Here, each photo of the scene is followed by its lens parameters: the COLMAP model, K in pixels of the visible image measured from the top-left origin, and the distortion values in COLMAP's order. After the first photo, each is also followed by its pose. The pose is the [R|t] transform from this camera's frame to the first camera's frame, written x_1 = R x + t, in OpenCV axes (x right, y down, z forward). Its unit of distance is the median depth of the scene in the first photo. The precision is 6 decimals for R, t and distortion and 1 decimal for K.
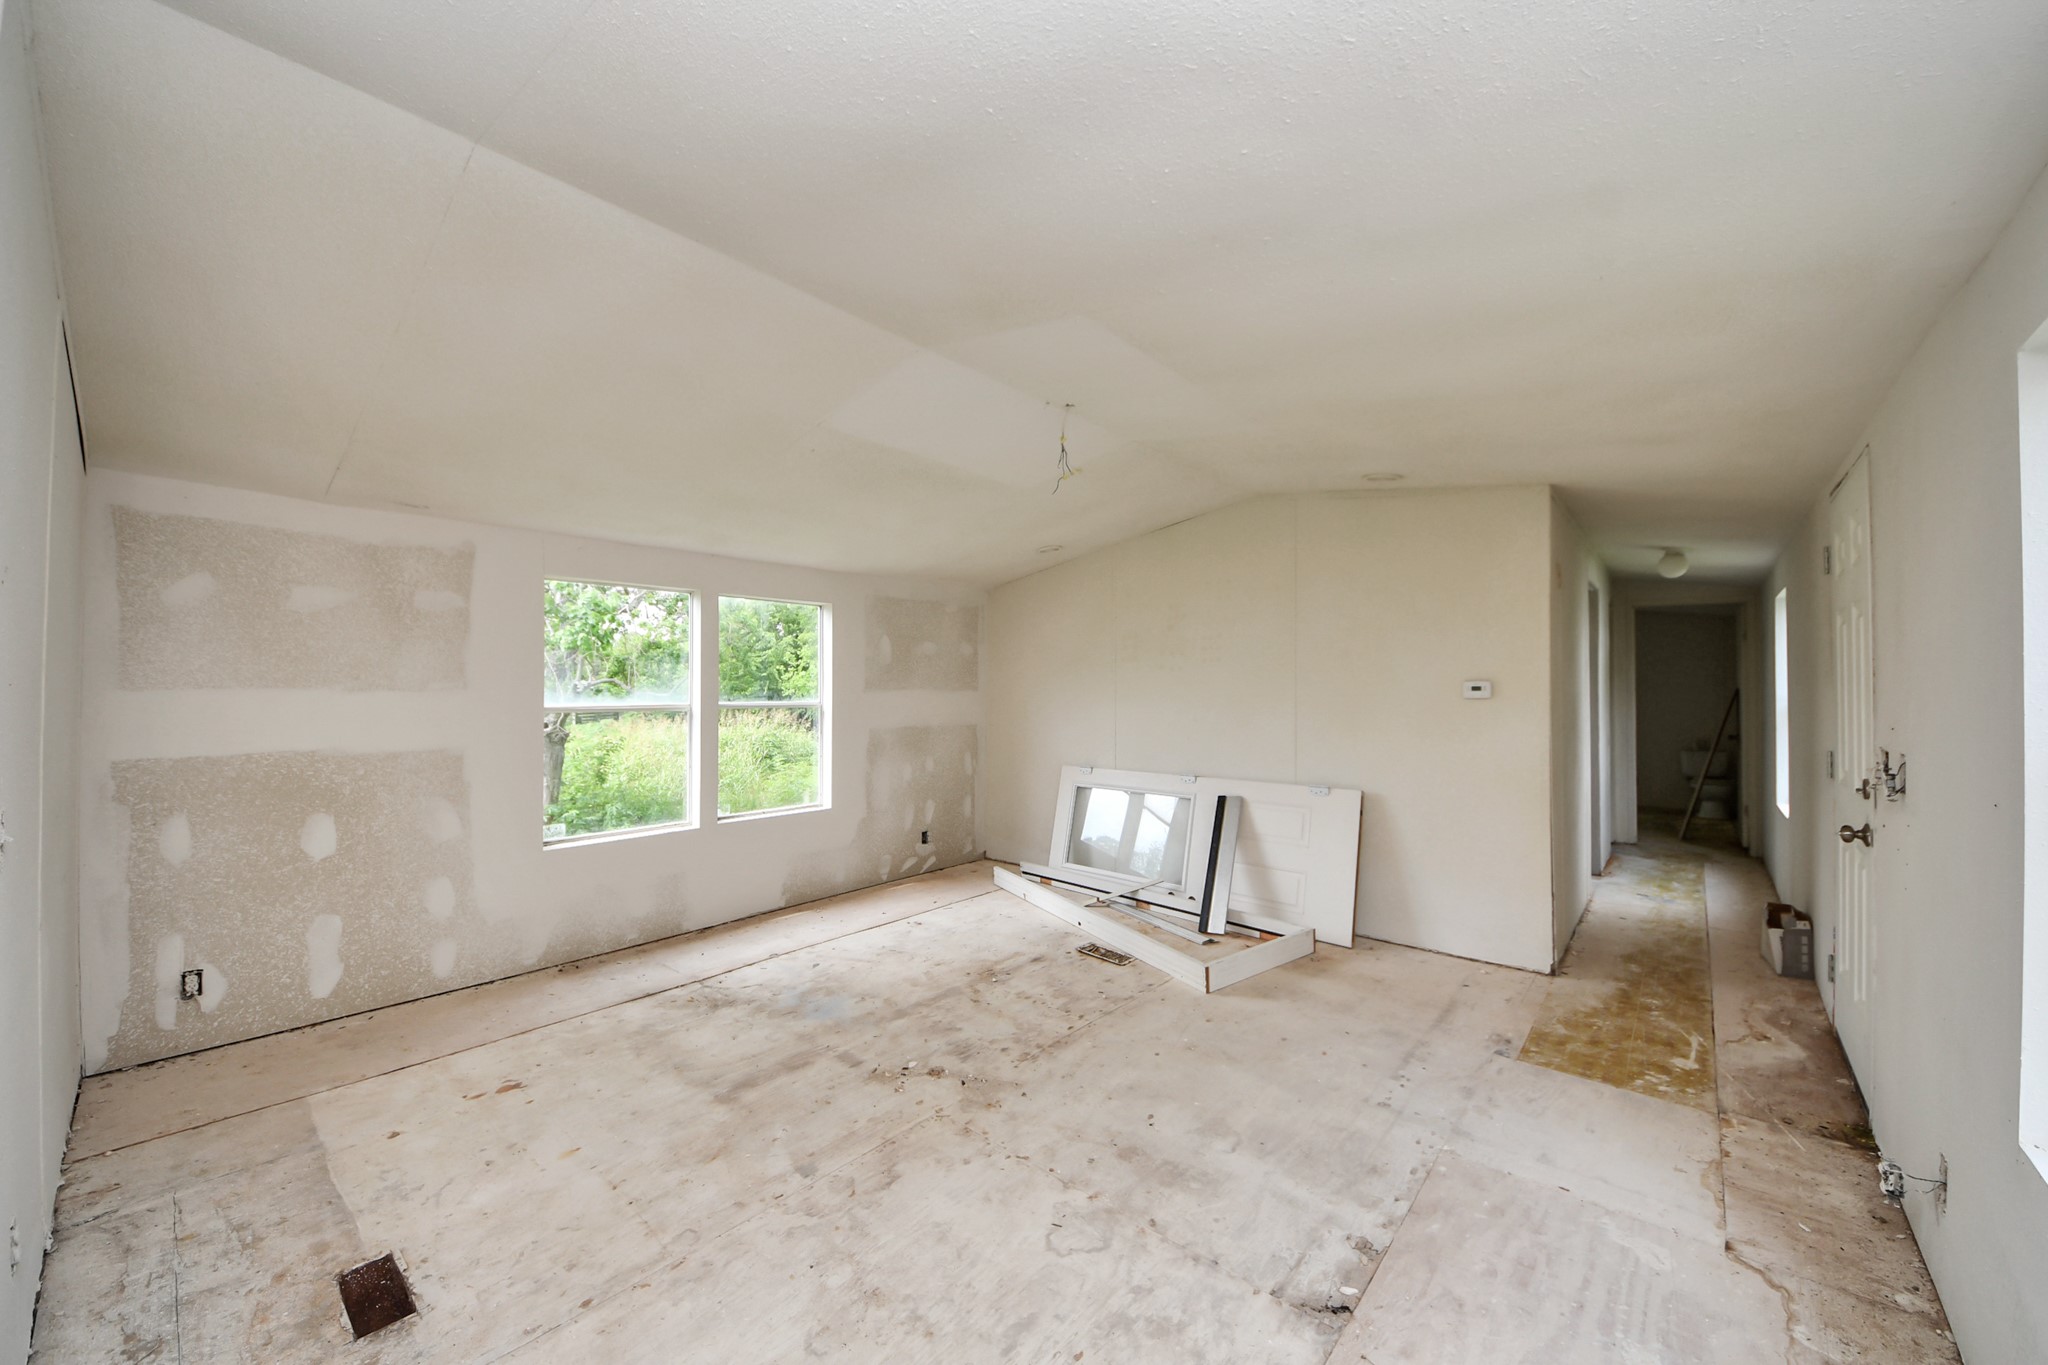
lens RADIAL K [[746.4, 0, 1010.7], [0, 746.4, 695.1], [0, 0, 1]] dist [0.029811, -0.025114]
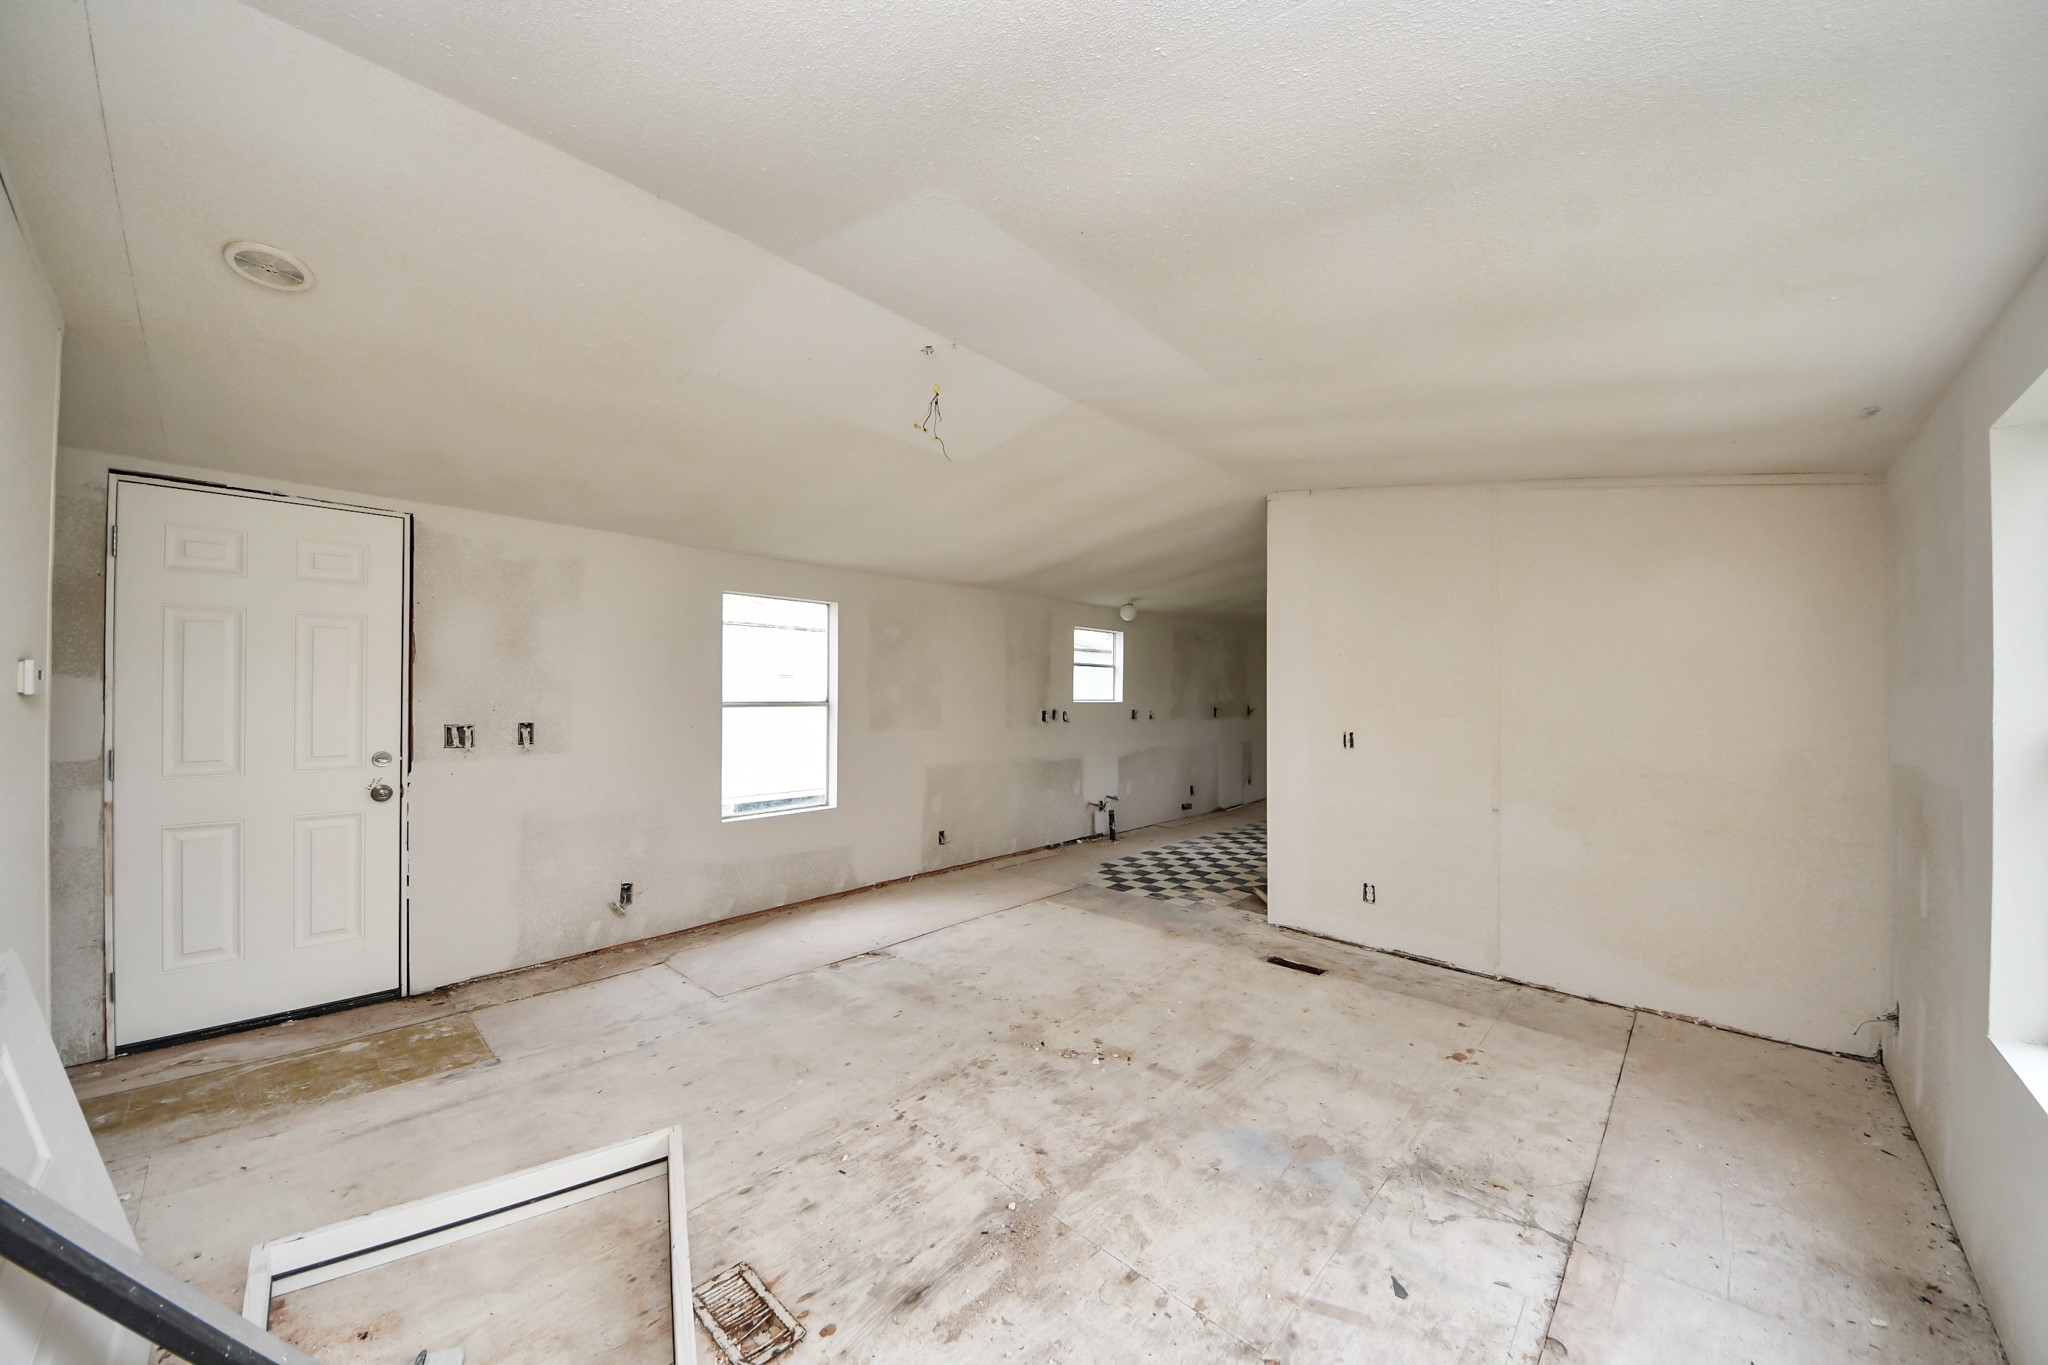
lens RADIAL K [[720.9, 0, 1004.8], [0, 720.9, 685.1], [0, 0, 1]] dist [0.045911, -0.031295]
pose [[-0.998894, -0.001604, 0.046991, -0.052224], [-0.001995, 0.999964, -0.008265, -0.006309], [-0.046976, -0.008350, -0.998861, 1.921664]]
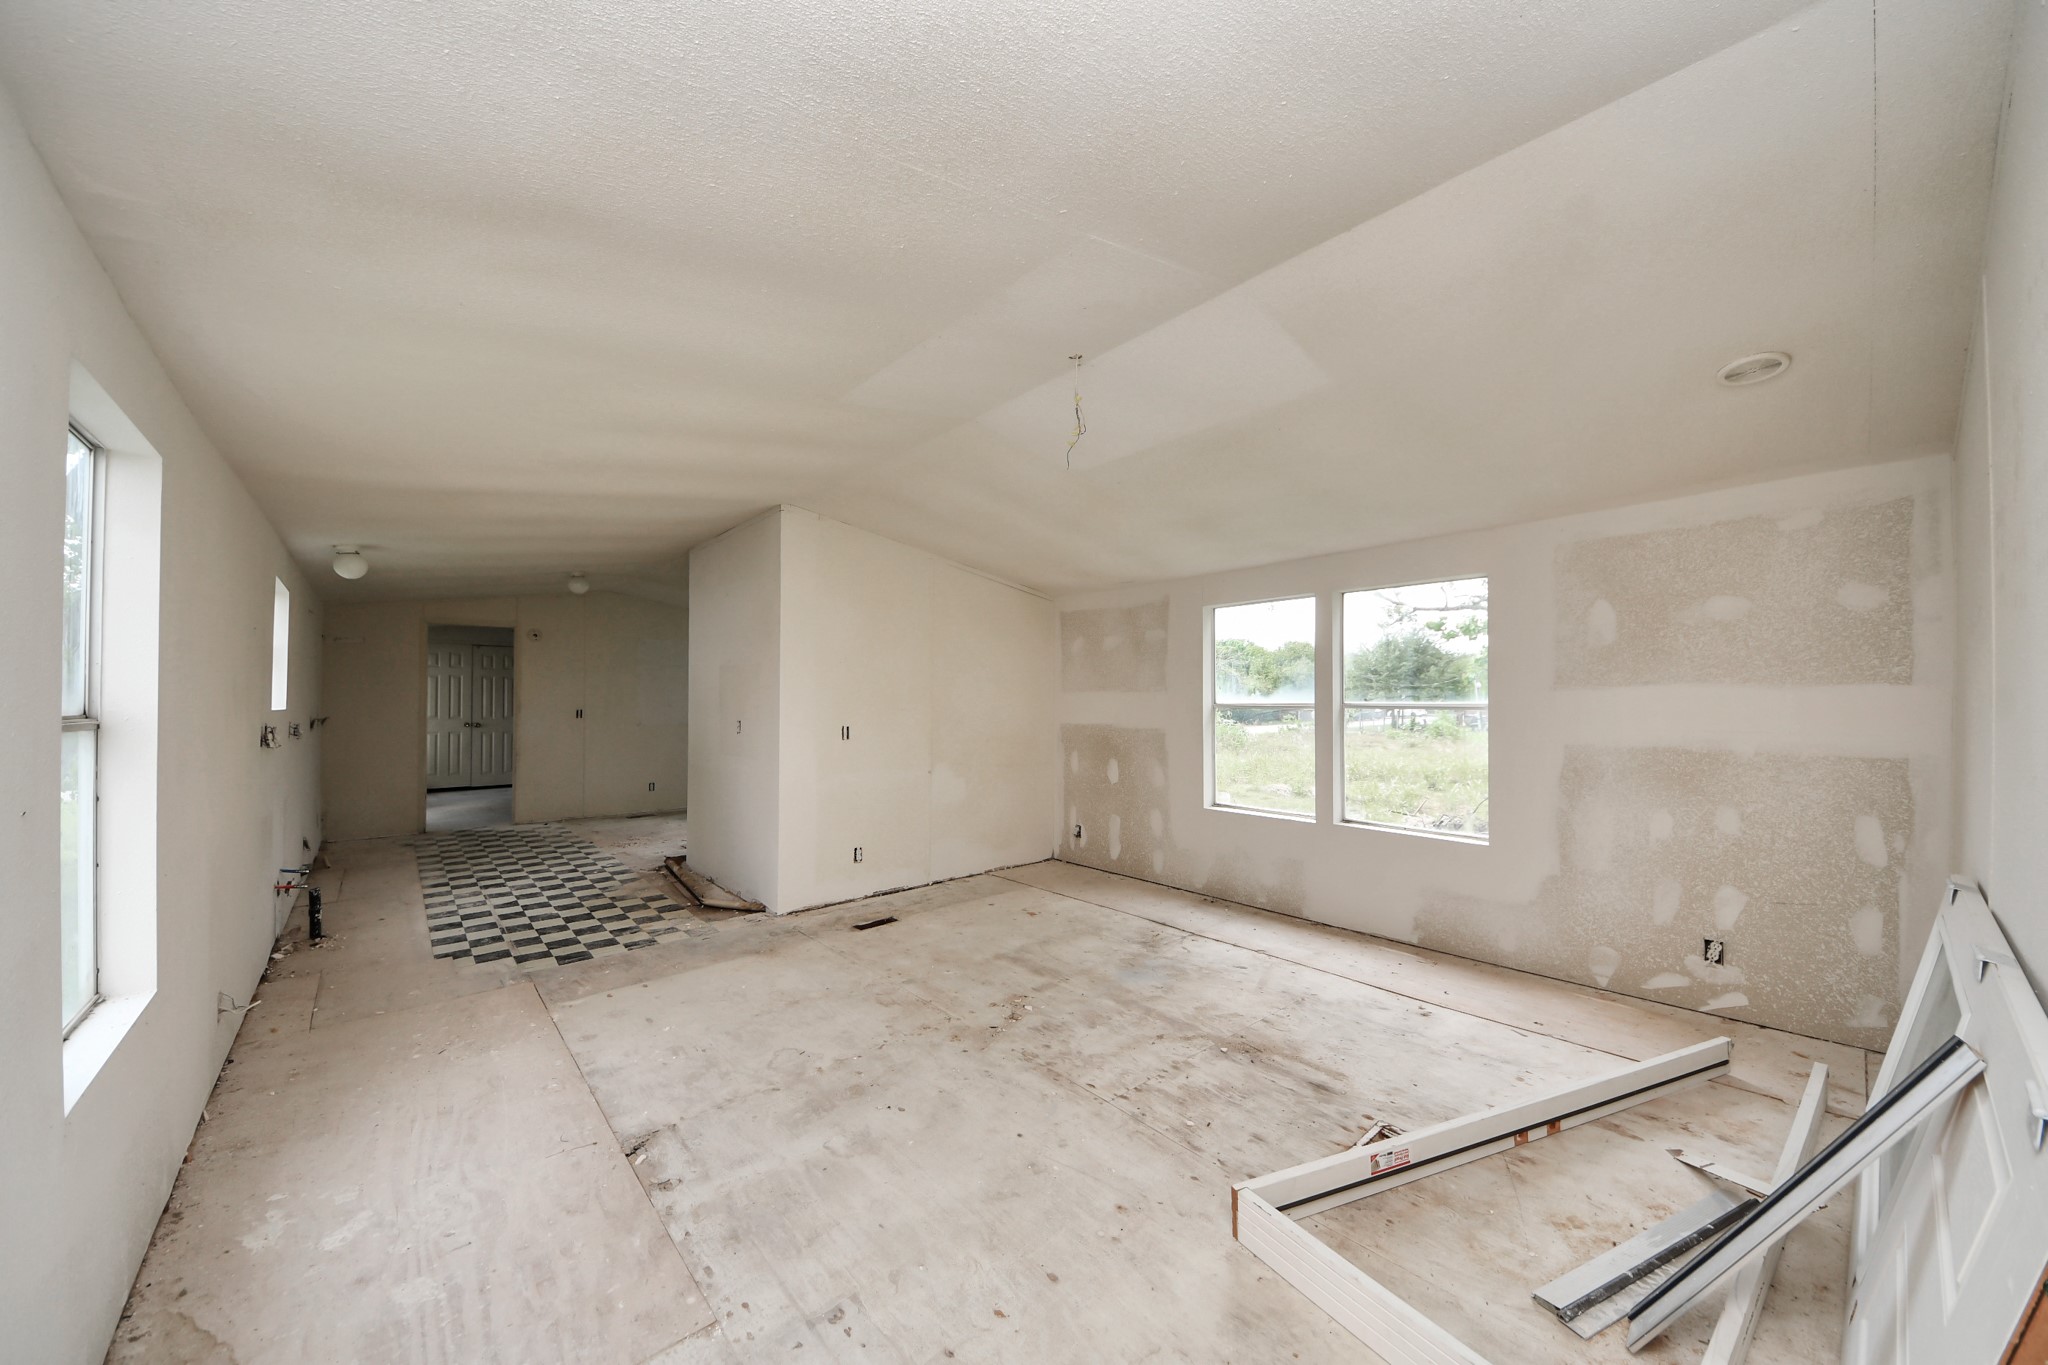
lens RADIAL K [[730.3, 0, 1015.7], [0, 730.3, 679.7], [0, 0, 1]] dist [0.056248, -0.032741]
pose [[-0.128799, -0.019032, -0.991488, 0.999109], [-0.001140, 0.999818, -0.019044, -0.003588], [0.991670, -0.001323, -0.128797, 1.090759]]
